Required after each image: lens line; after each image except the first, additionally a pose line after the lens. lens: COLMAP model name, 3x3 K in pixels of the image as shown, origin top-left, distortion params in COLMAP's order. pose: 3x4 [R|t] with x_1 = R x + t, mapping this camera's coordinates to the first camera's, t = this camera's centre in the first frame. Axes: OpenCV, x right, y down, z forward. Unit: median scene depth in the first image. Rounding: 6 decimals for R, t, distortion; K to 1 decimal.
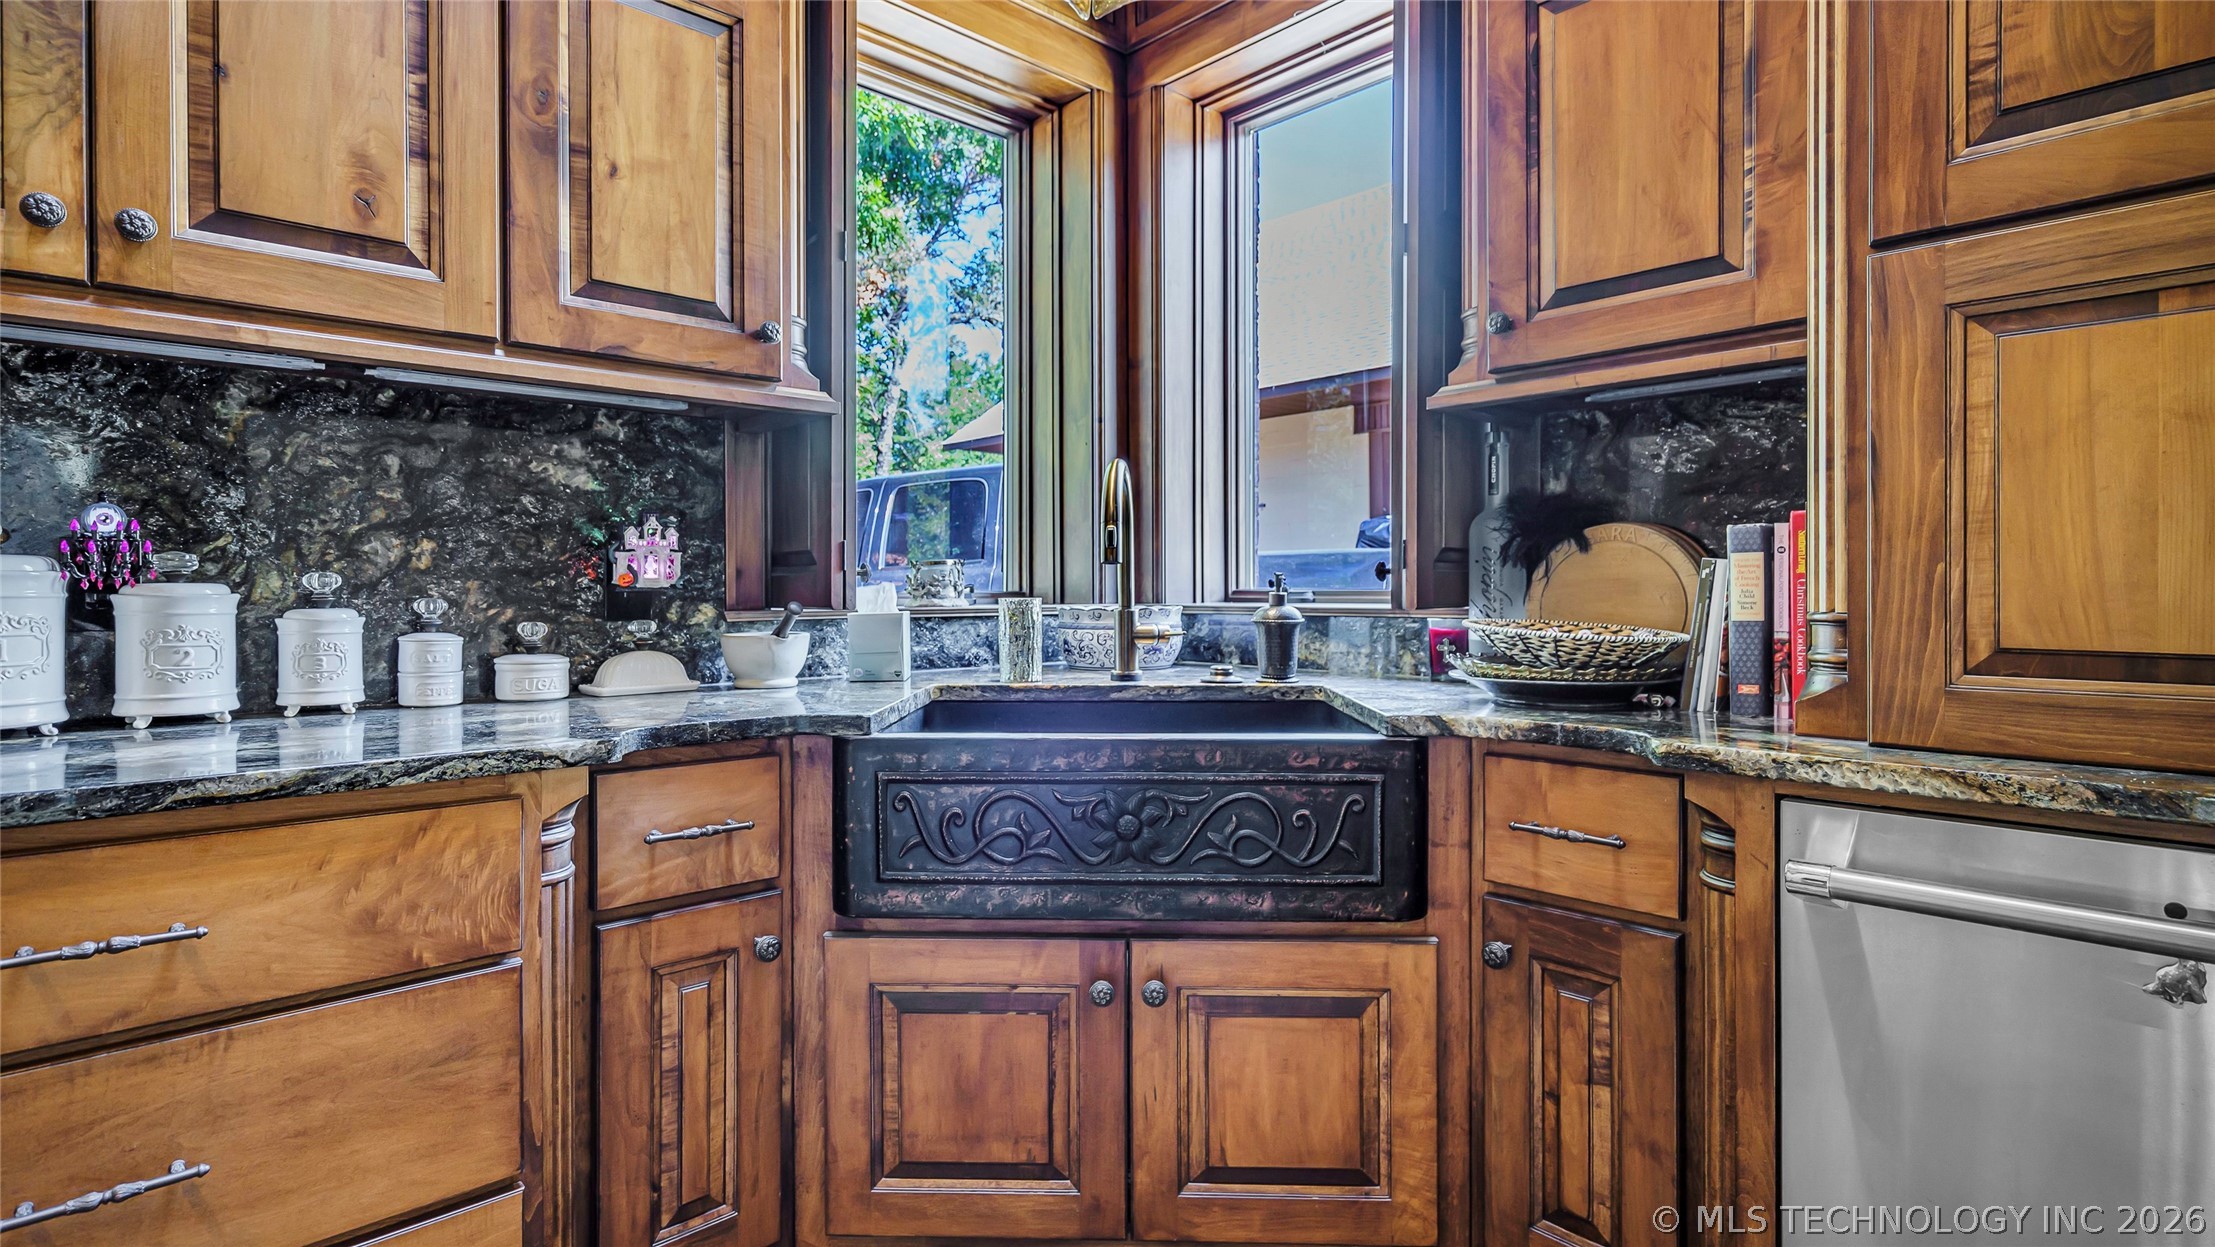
lens RADIAL K [[1078.7, 0, 1088.7], [0, 1078.7, 591.6], [0, 0, 1]] dist [-0.000871, -0.000147]
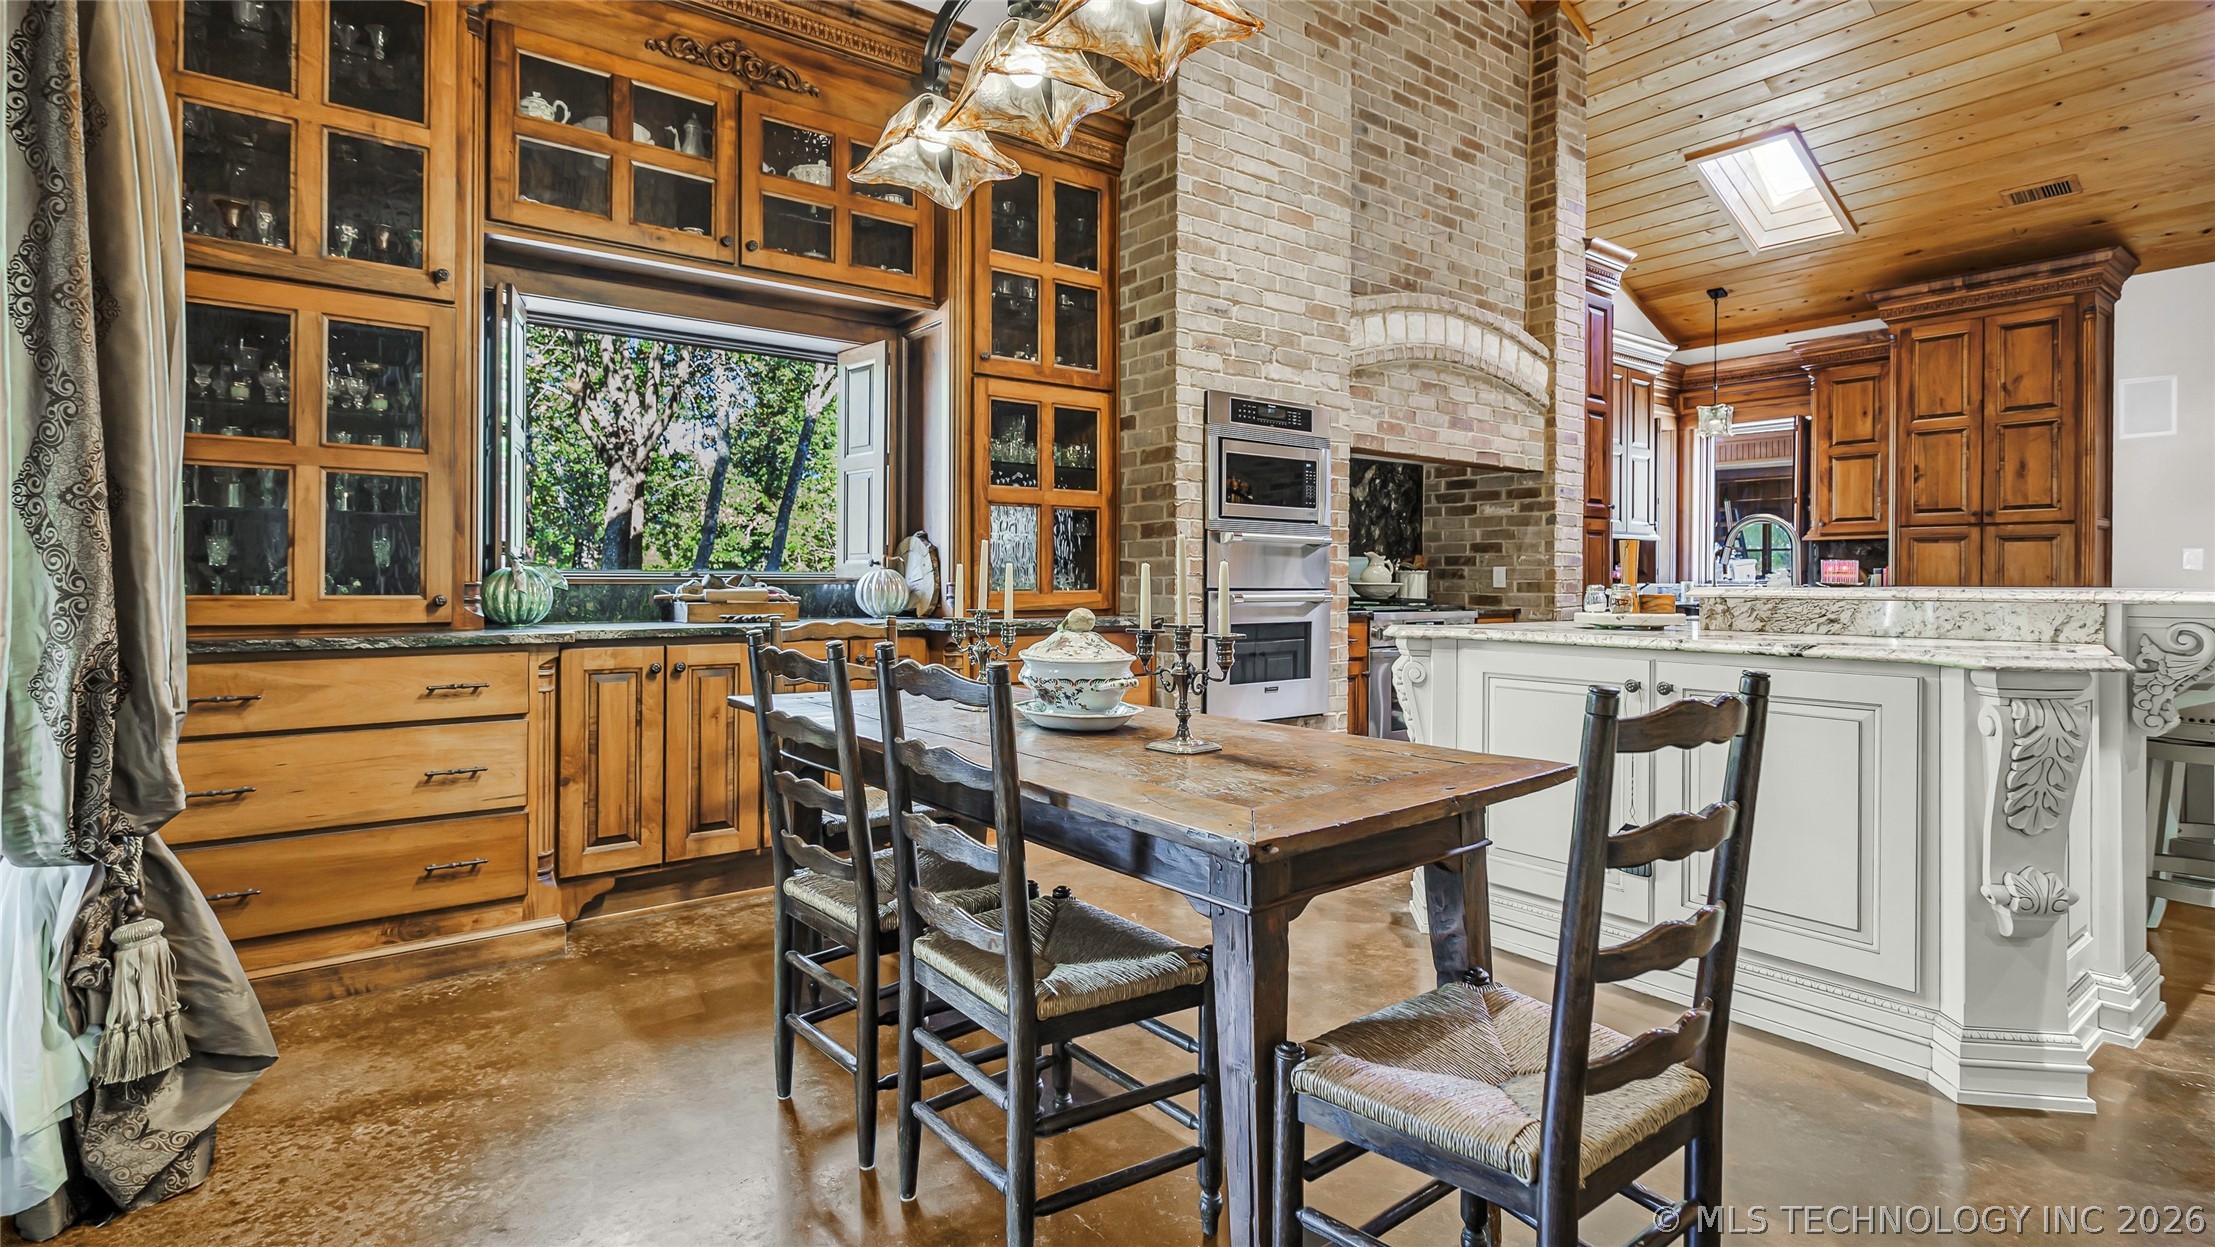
lens RADIAL K [[1054.6, 0, 1089.0], [0, 1054.6, 582.1], [0, 0, 1]] dist [0.002674, 0.000879]
pose [[0.995092, 0.009094, -0.098539, -2.571272], [-0.008672, 0.999951, 0.004710, 0.012671], [0.098577, -0.003833, 0.995122, -4.279637]]
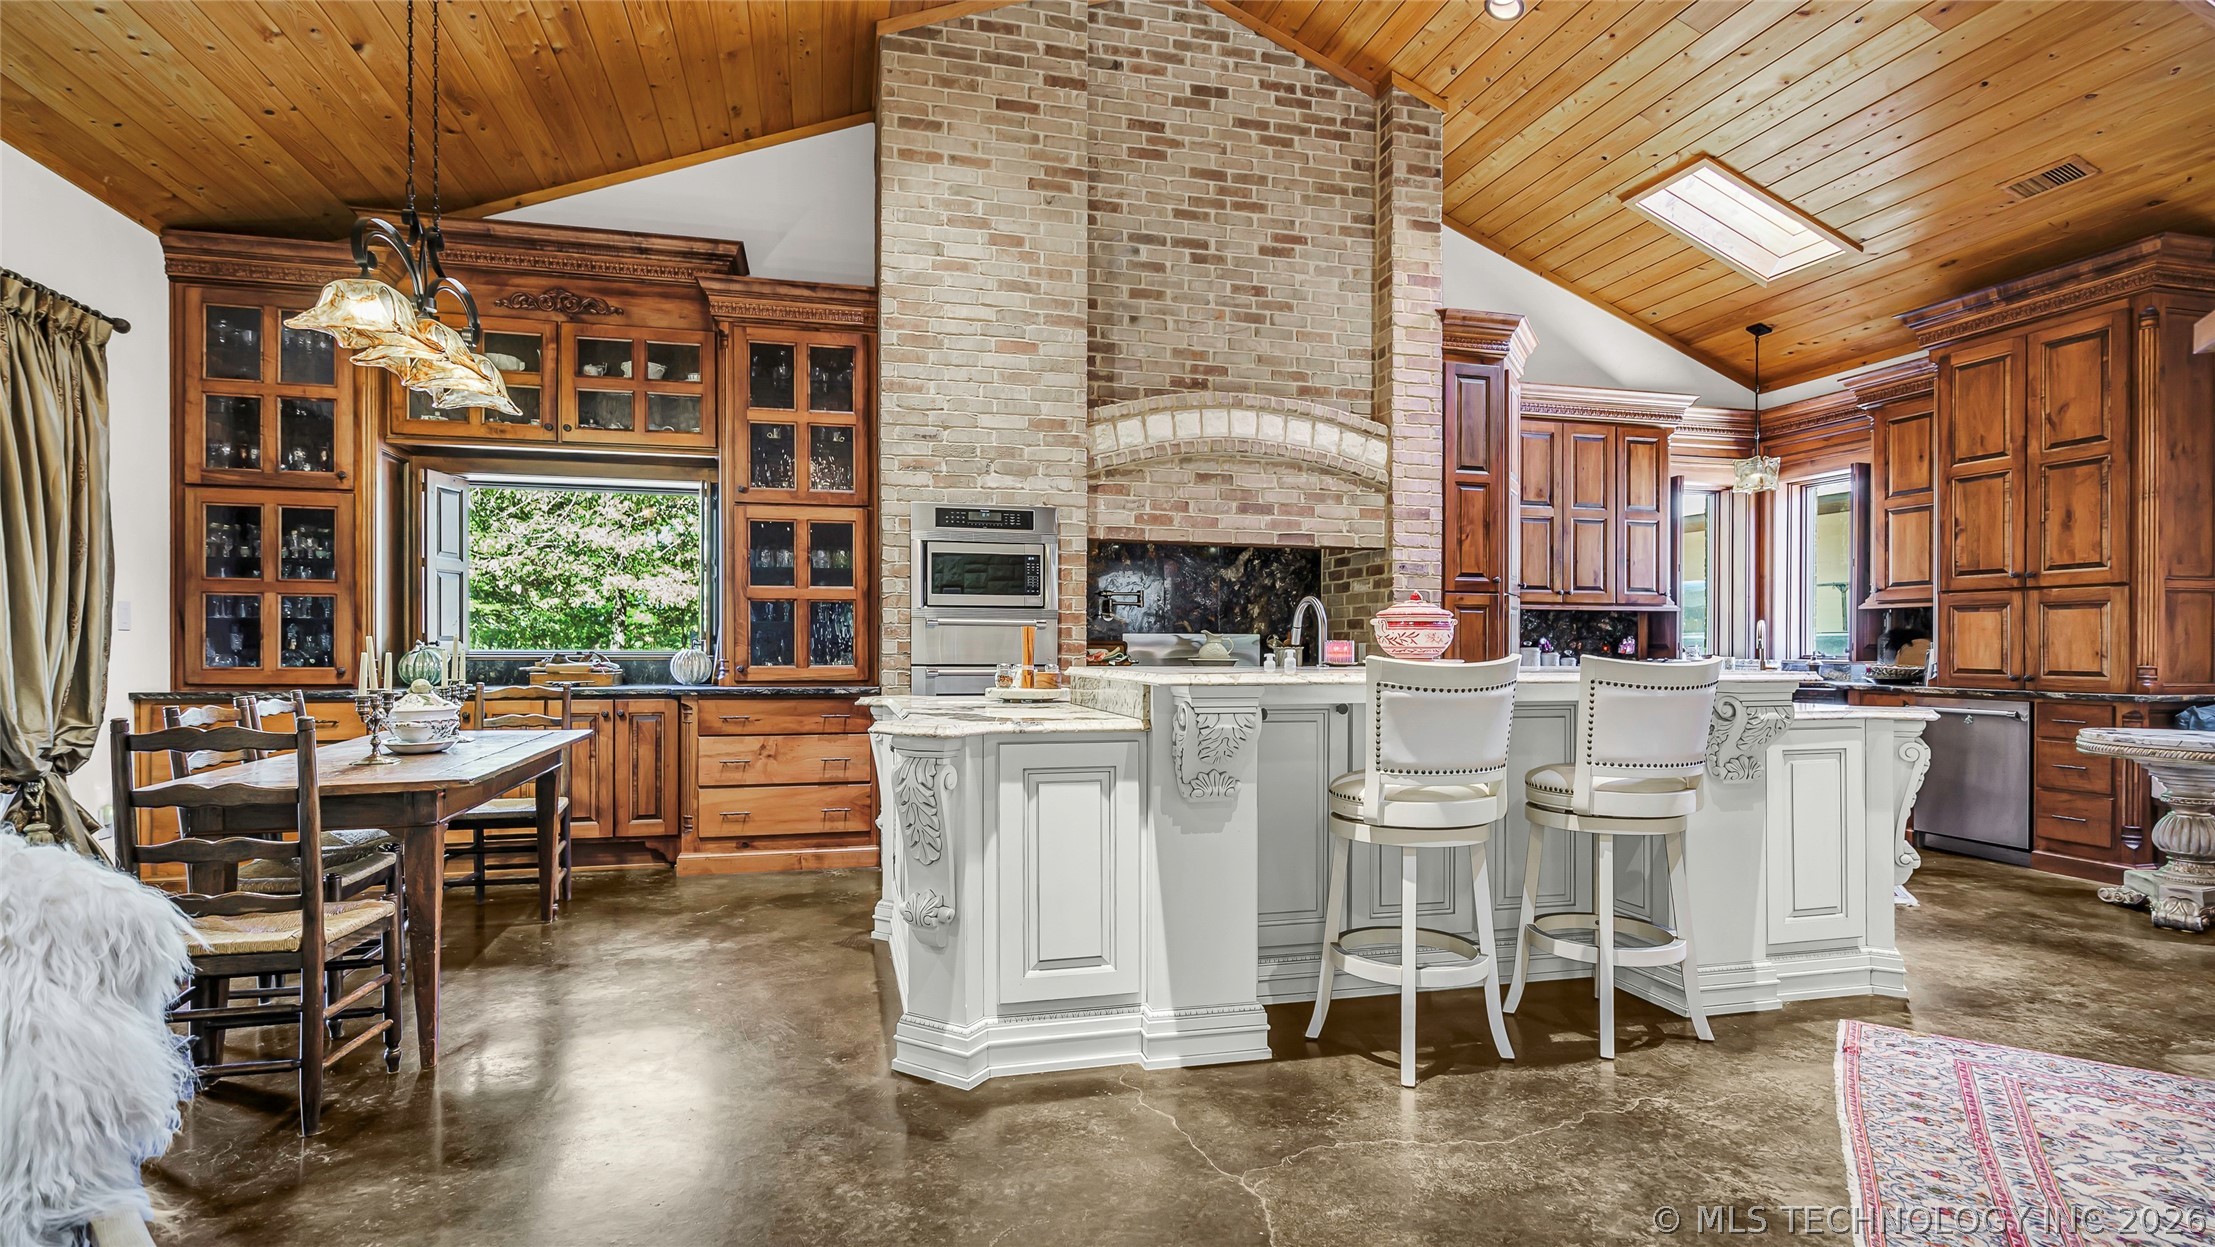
lens RADIAL K [[1046.8, 0, 1082.5], [0, 1046.8, 652.5], [0, 0, 1]] dist [-0.002719, 0.001272]
pose [[0.877359, 0.008450, -0.479760, -0.373631], [-0.006197, 0.999961, 0.006279, -0.024965], [0.479794, -0.002536, 0.877377, -4.176691]]
